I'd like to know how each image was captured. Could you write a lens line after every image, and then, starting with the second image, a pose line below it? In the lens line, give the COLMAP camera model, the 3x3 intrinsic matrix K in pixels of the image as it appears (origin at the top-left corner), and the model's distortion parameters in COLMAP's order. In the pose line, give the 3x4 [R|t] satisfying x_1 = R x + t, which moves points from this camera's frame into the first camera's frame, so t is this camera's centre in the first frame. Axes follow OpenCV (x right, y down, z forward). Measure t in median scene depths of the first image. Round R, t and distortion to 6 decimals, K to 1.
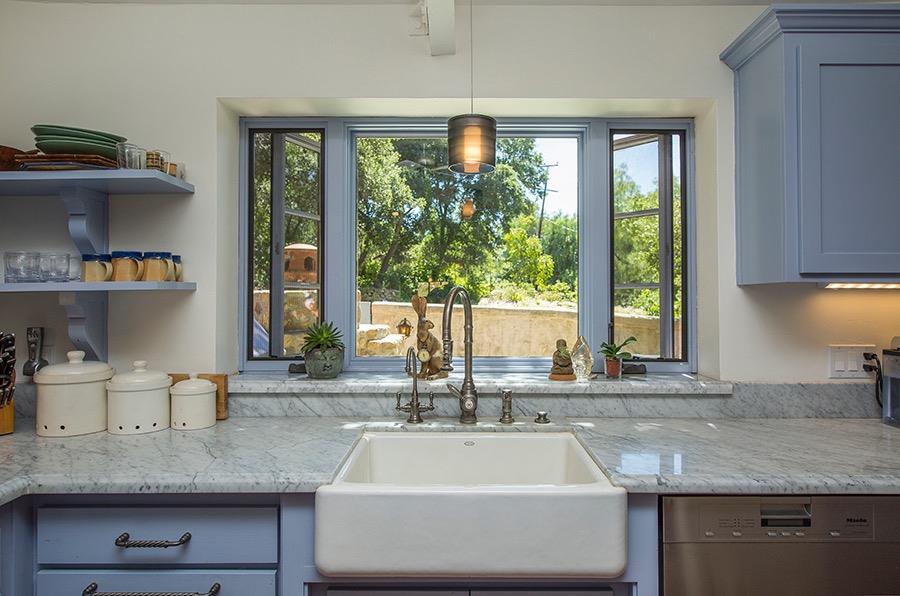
lens RADIAL K [[609.0, 0, 453.9], [0, 609.0, 288.4], [0, 0, 1]] dist [0.000488, -0.001818]
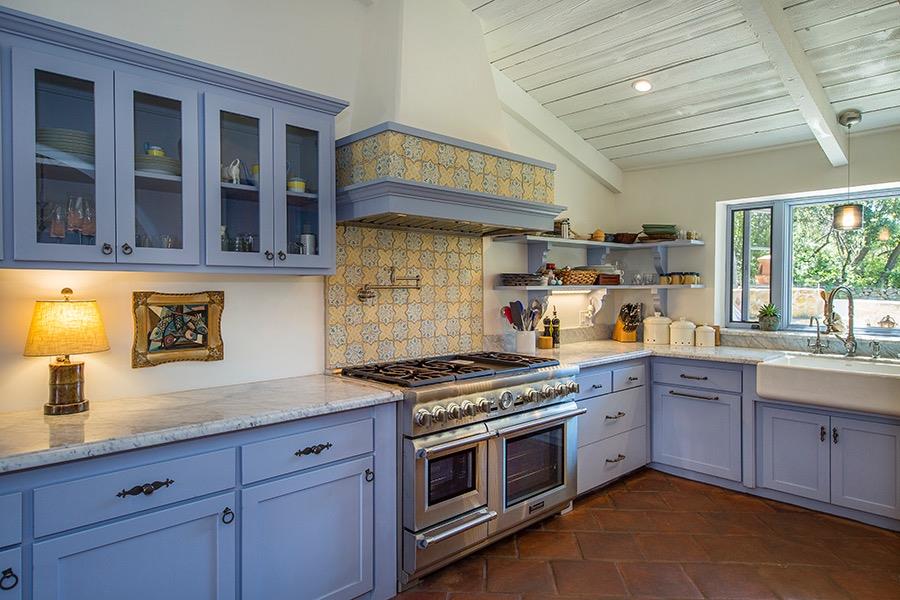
lens RADIAL K [[556.0, 0, 445.1], [0, 556.0, 295.3], [0, 0, 1]] dist [0.008648, 0.000351]
pose [[0.698542, 0.011330, -0.715479, 0.387563], [-0.001286, 0.999893, 0.014578, -0.000207], [0.715568, -0.009264, 0.698482, -1.157405]]
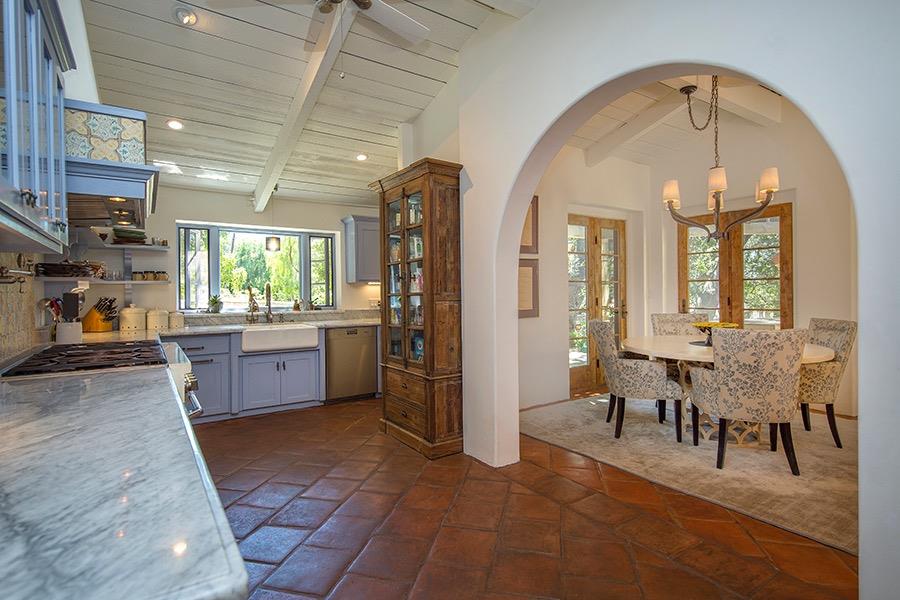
lens RADIAL K [[448.3, 0, 455.7], [0, 448.3, 292.0], [0, 0, 1]] dist [0.028279, 0.000332]
pose [[0.821123, -0.008195, 0.570692, -0.549314], [0.009539, 0.999954, 0.000634, 0.053326], [-0.570672, 0.004923, 0.821164, -1.635443]]
